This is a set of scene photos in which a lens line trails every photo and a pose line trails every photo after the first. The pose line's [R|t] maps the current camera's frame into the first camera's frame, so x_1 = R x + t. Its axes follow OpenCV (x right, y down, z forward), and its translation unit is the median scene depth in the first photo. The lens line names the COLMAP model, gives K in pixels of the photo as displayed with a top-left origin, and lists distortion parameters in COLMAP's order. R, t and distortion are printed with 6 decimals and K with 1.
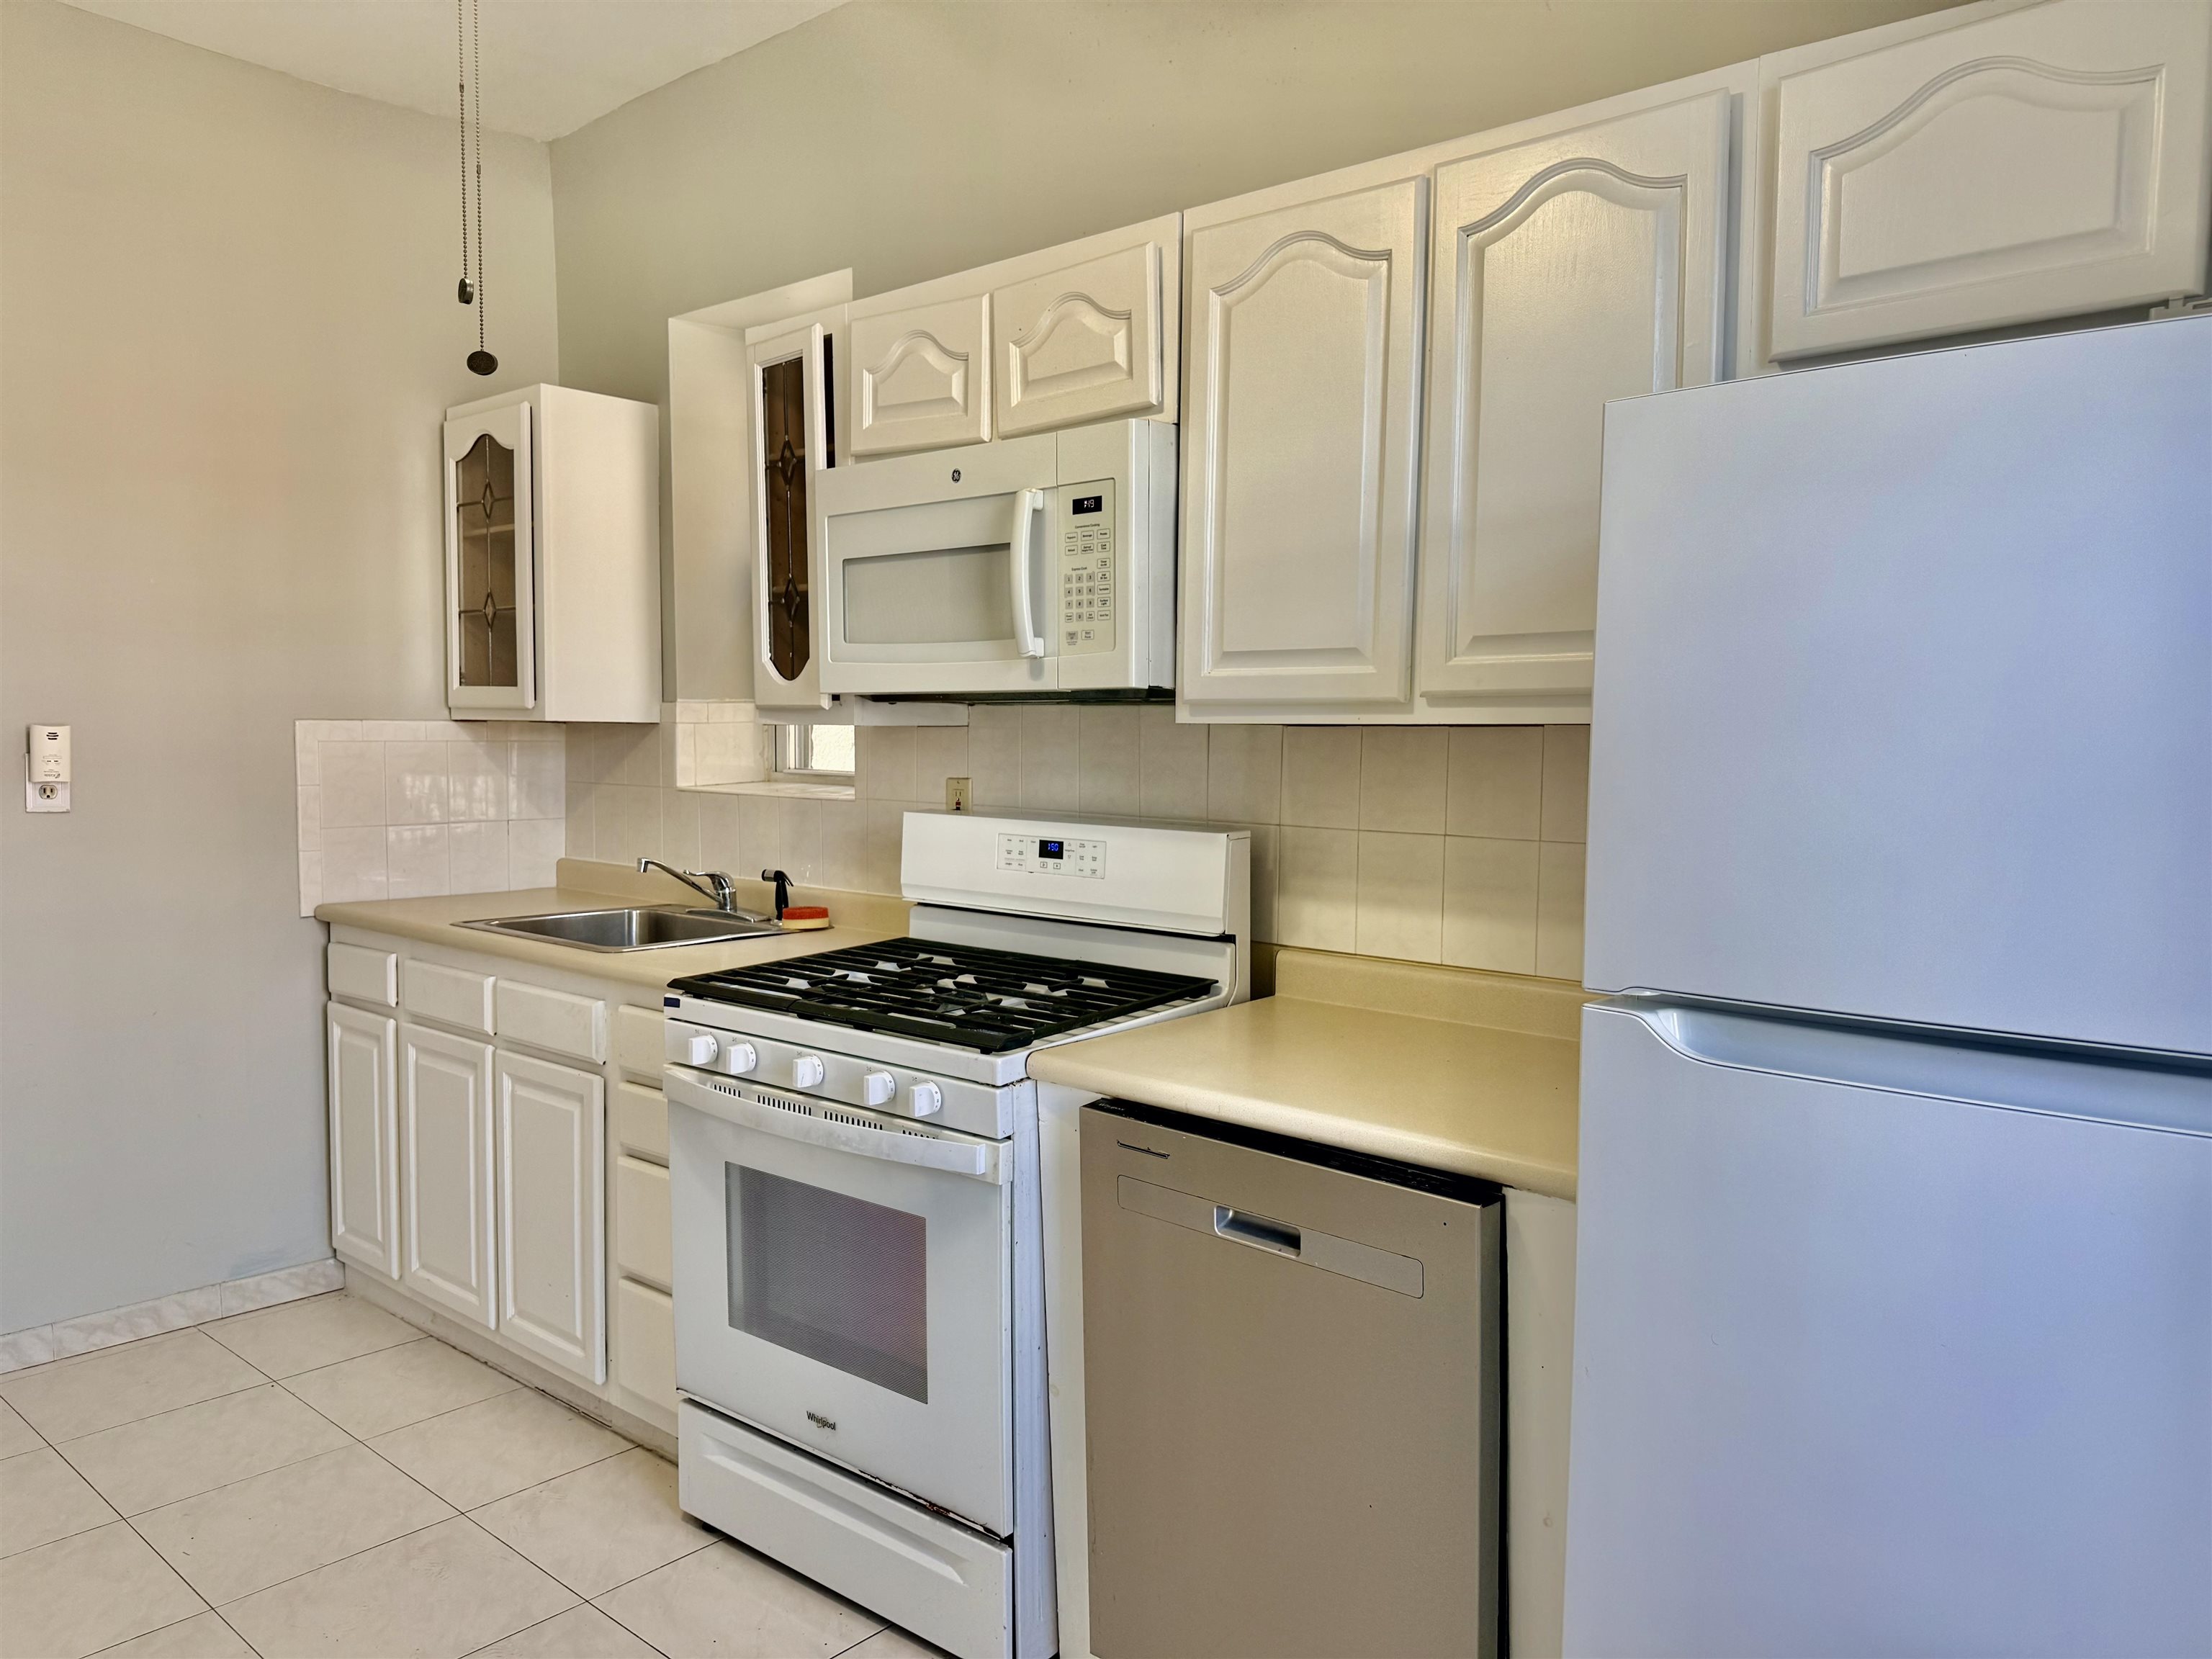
lens RADIAL K [[1558.2, 0, 1101.1], [0, 1558.2, 827.0], [0, 0, 1]] dist [0.058984, -0.084690]
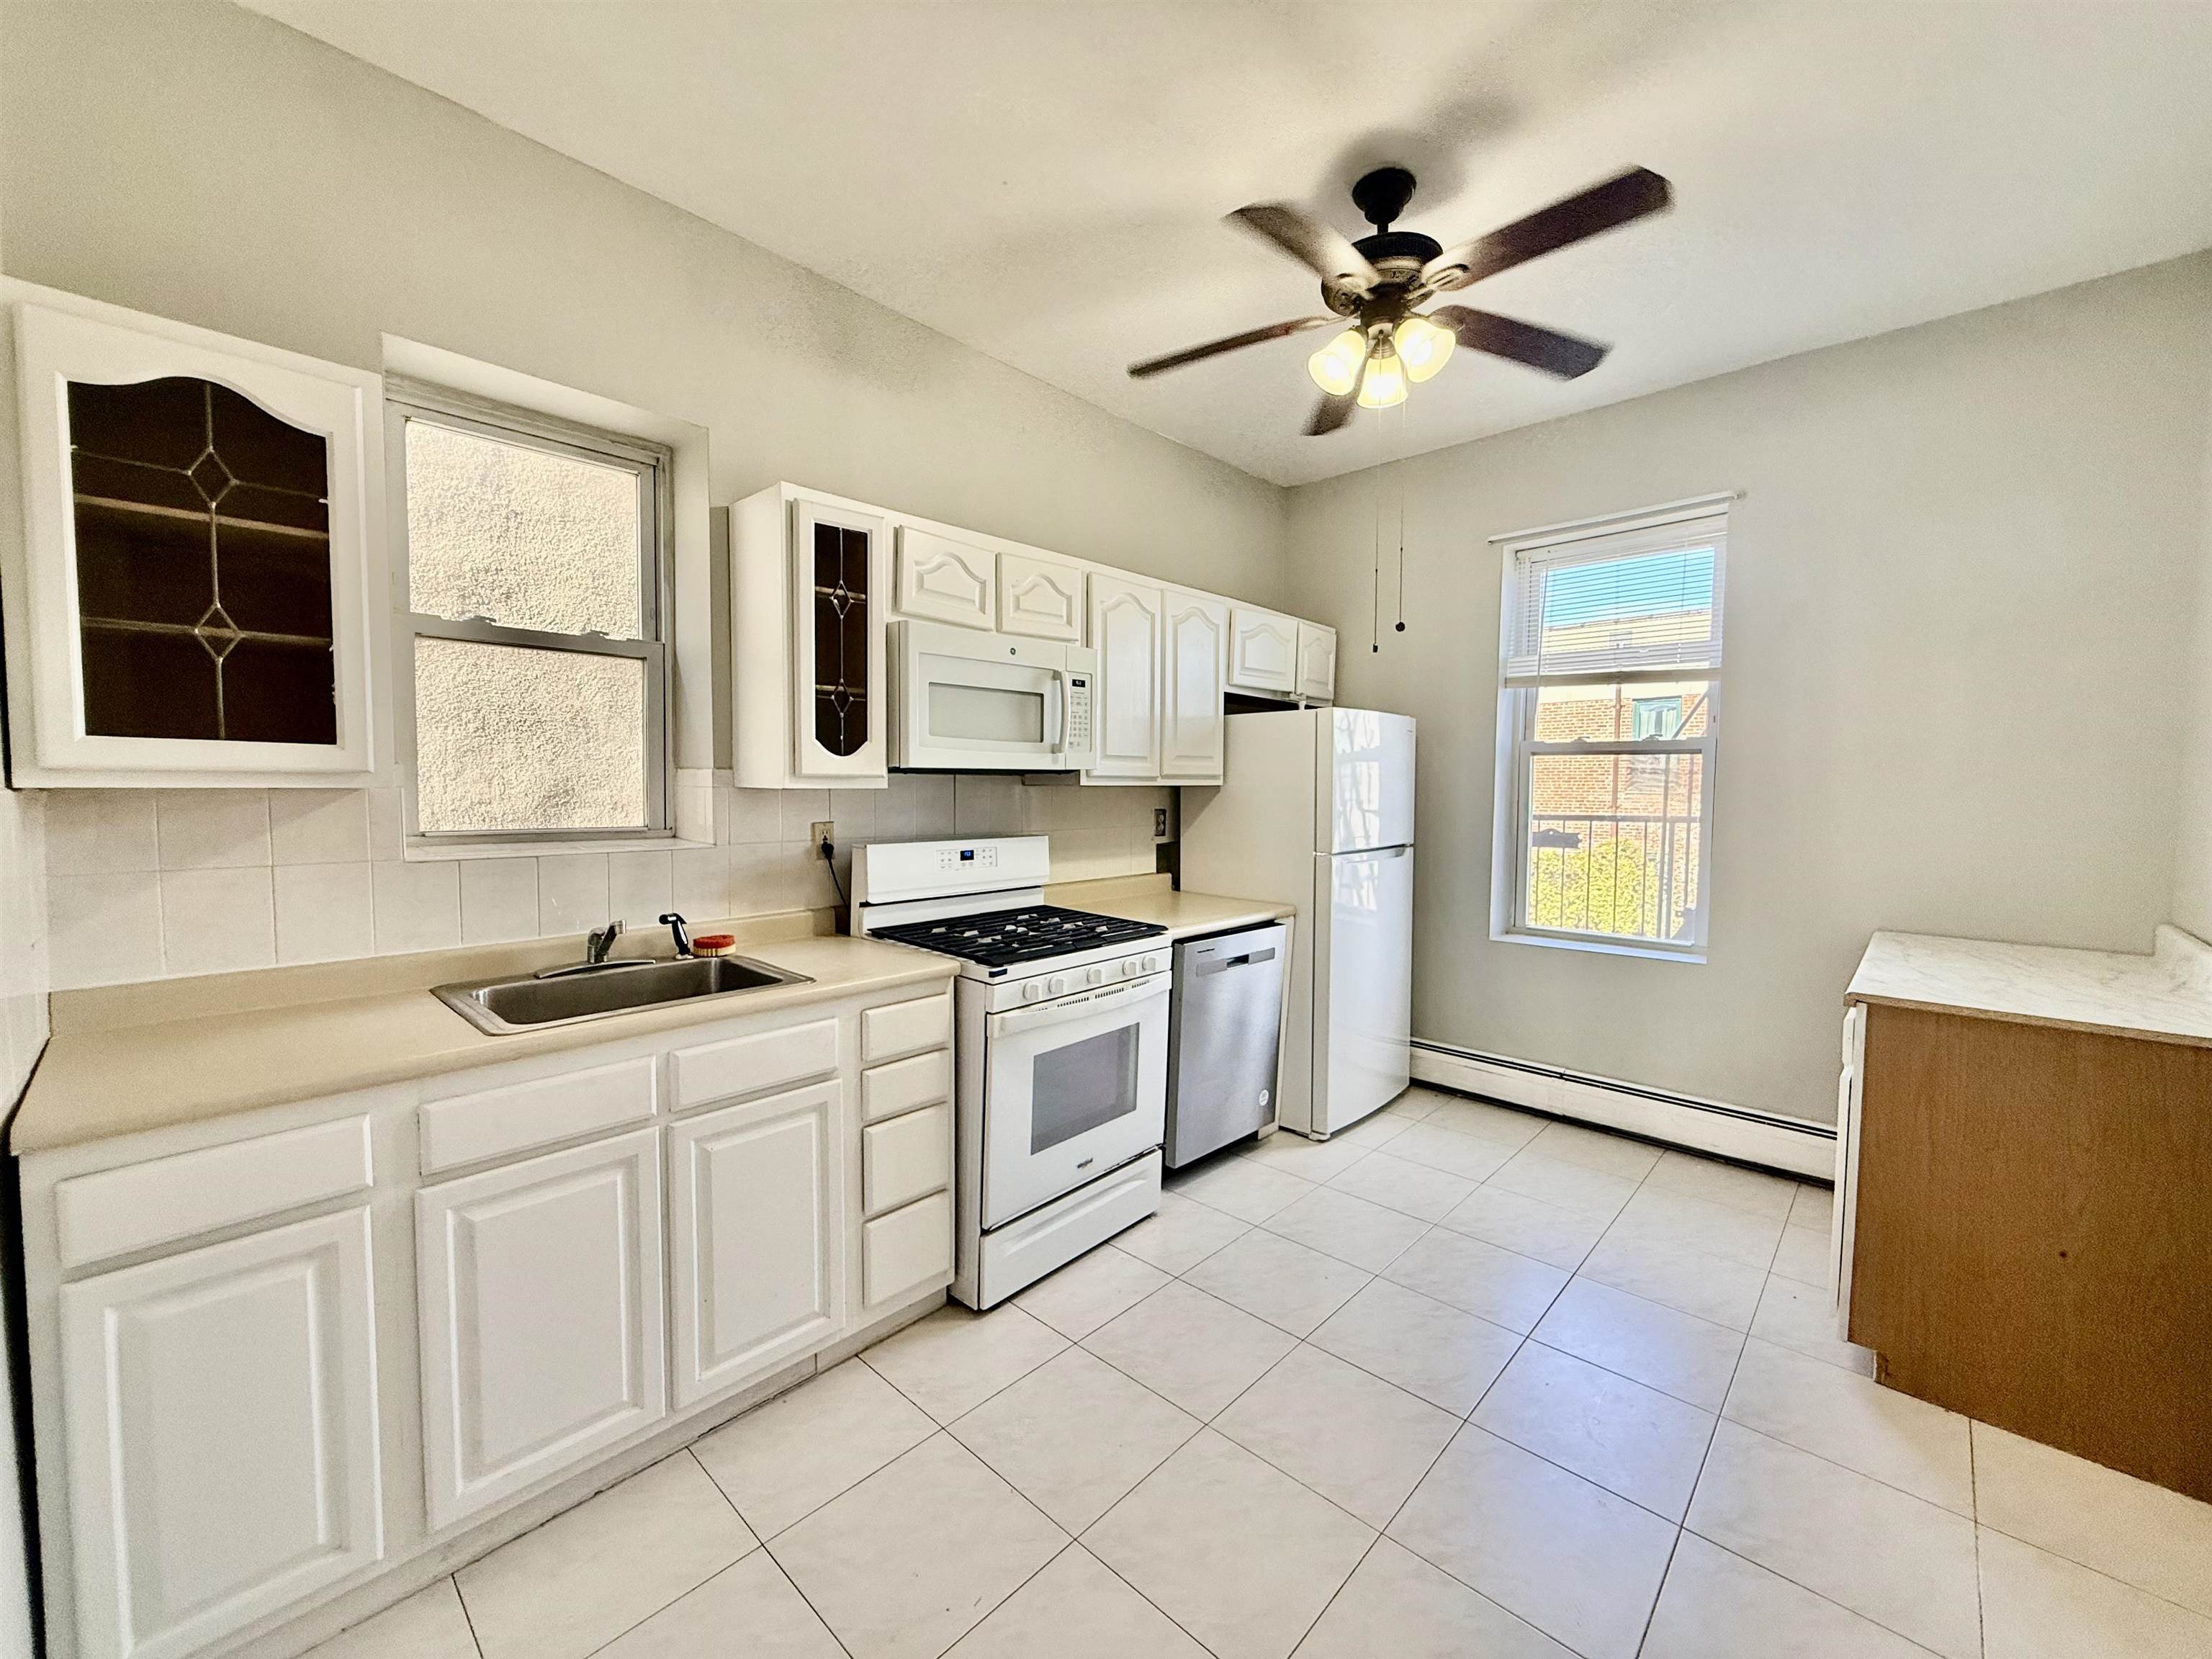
lens RADIAL K [[885.3, 0, 1097.1], [0, 885.3, 831.3], [0, 0, 1]] dist [-0.000742, 0.000684]
pose [[0.033071, -0.061418, 0.997564, -1.101943], [0.061089, 0.996368, 0.059319, -0.068125], [-0.997584, 0.058978, 0.036703, 0.850958]]
